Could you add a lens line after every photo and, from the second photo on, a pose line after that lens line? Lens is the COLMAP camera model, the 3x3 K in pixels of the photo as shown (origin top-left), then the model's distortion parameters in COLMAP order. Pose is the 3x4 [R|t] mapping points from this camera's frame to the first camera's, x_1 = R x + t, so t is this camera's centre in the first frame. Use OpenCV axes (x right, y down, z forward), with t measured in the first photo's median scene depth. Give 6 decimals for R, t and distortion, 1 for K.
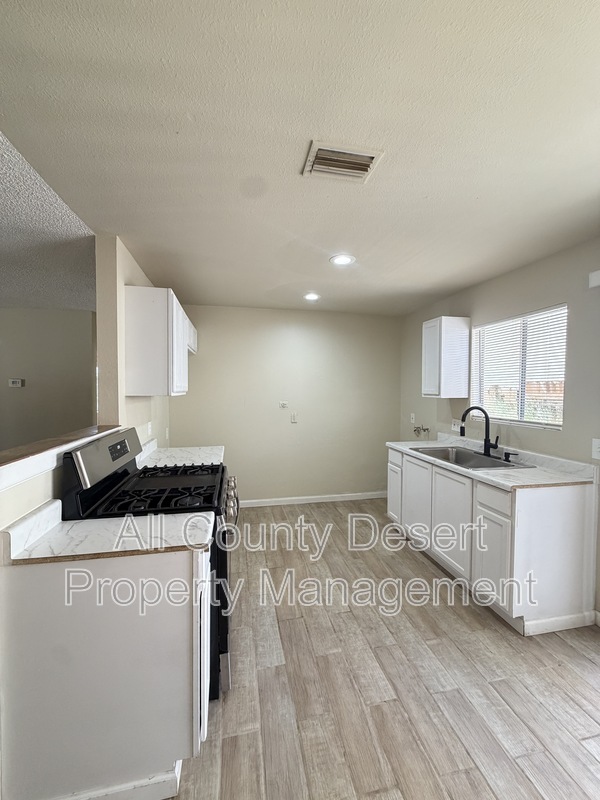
lens RADIAL K [[317.9, 0, 300.0], [0, 317.9, 400.0], [0, 0, 1]] dist [-0.000090, 0.000593]
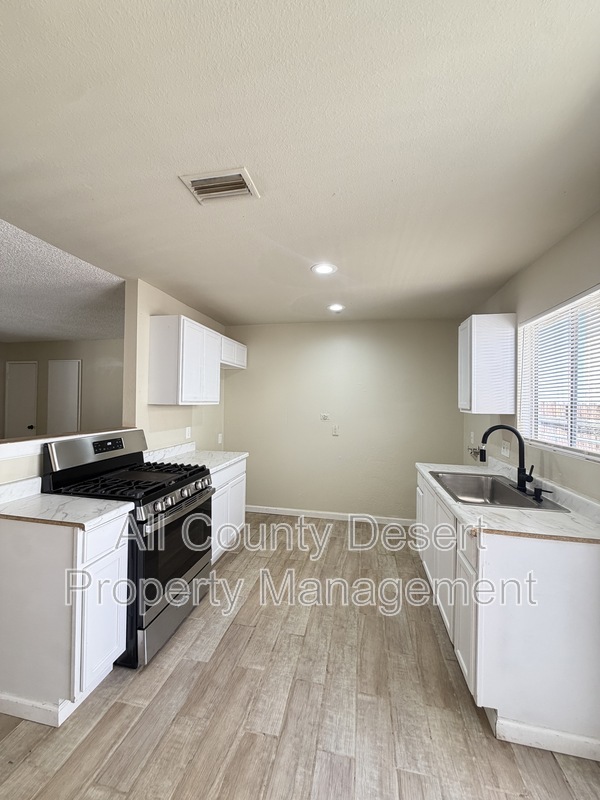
lens RADIAL K [[317.9, 0, 300.0], [0, 317.9, 400.0], [0, 0, 1]] dist [-0.000090, 0.000593]
pose [[0.918645, 0.009809, -0.394963, 0.583848], [-0.025898, 0.999037, -0.035425, -0.001092], [0.394235, 0.042772, 0.918014, 0.114625]]
